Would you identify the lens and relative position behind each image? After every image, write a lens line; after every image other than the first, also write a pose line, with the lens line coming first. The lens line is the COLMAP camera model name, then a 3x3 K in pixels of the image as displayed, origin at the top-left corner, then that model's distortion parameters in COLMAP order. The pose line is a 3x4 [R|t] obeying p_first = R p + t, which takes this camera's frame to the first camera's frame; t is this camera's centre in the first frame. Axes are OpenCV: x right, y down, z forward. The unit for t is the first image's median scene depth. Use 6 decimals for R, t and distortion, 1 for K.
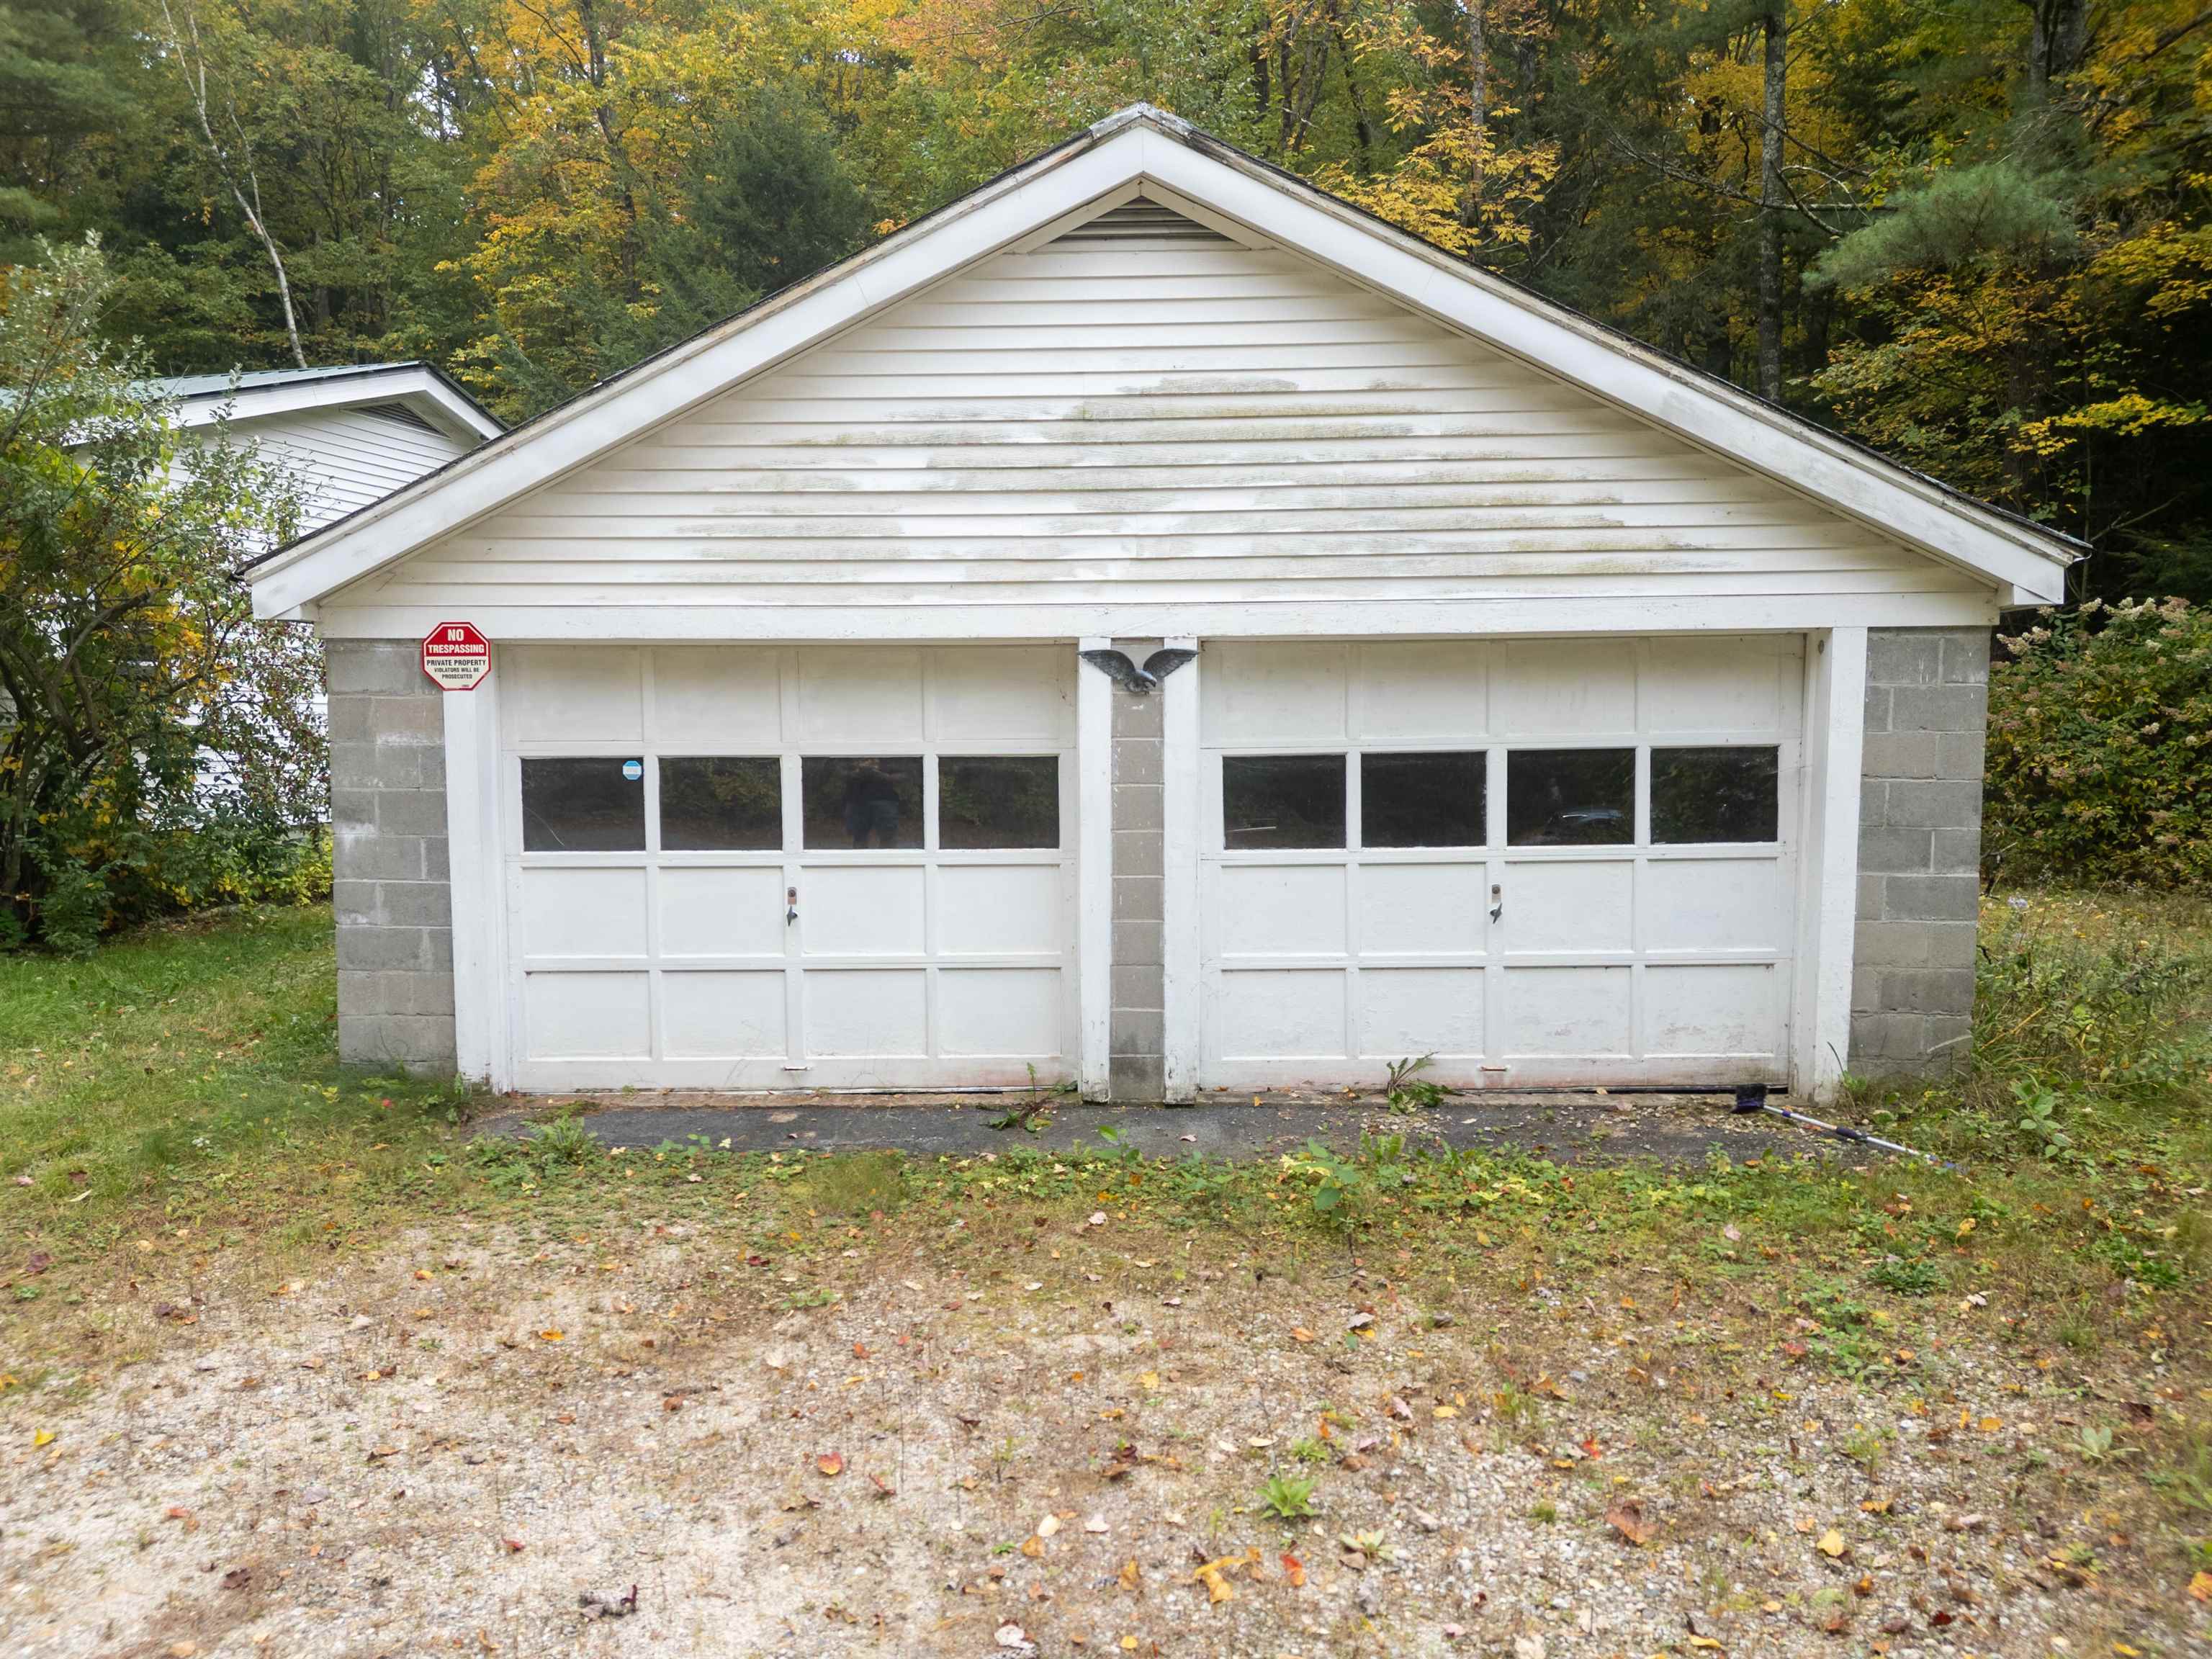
lens RADIAL K [[1489.2, 0, 1103.1], [0, 1489.2, 812.0], [0, 0, 1]] dist [0.055126, -0.026203]
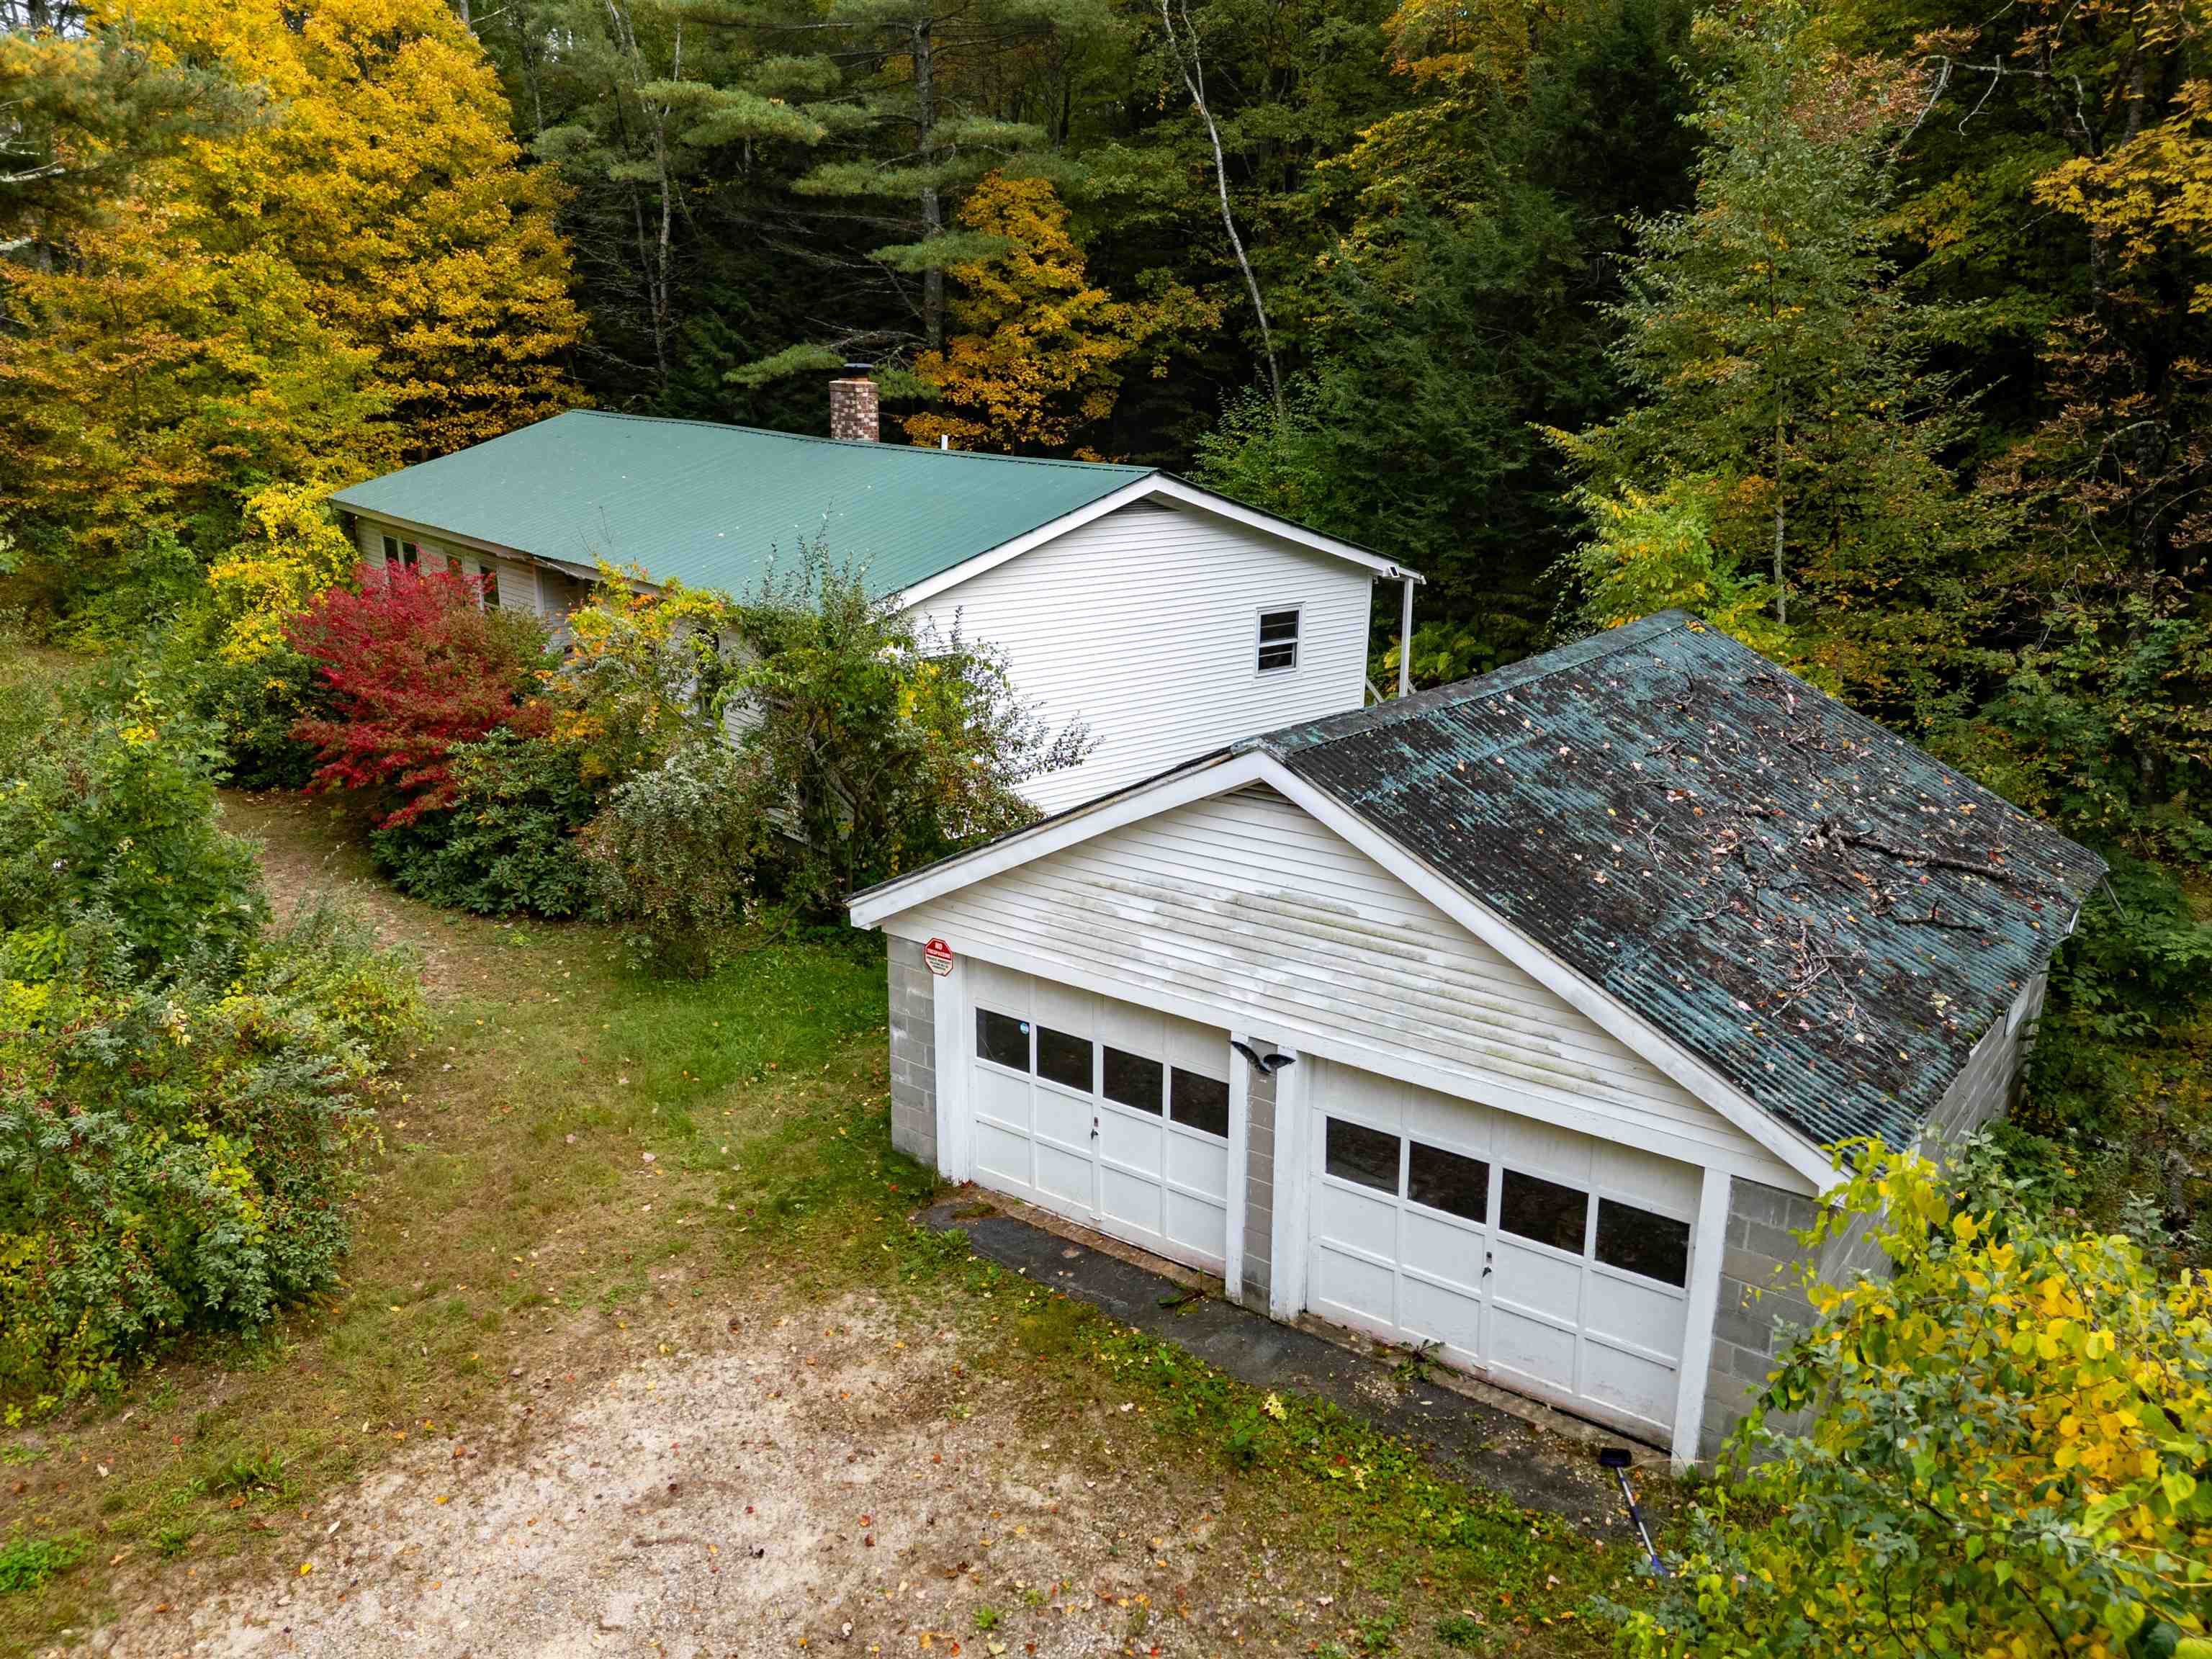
lens RADIAL K [[1489.2, 0, 1090.3], [0, 1489.2, 845.4], [0, 0, 1]] dist [0.055126, -0.026203]
pose [[0.828217, 0.151094, -0.539655, 0.664900], [-0.055619, 0.980376, 0.189129, -0.585481], [0.557641, -0.126625, 0.820368, -0.344171]]
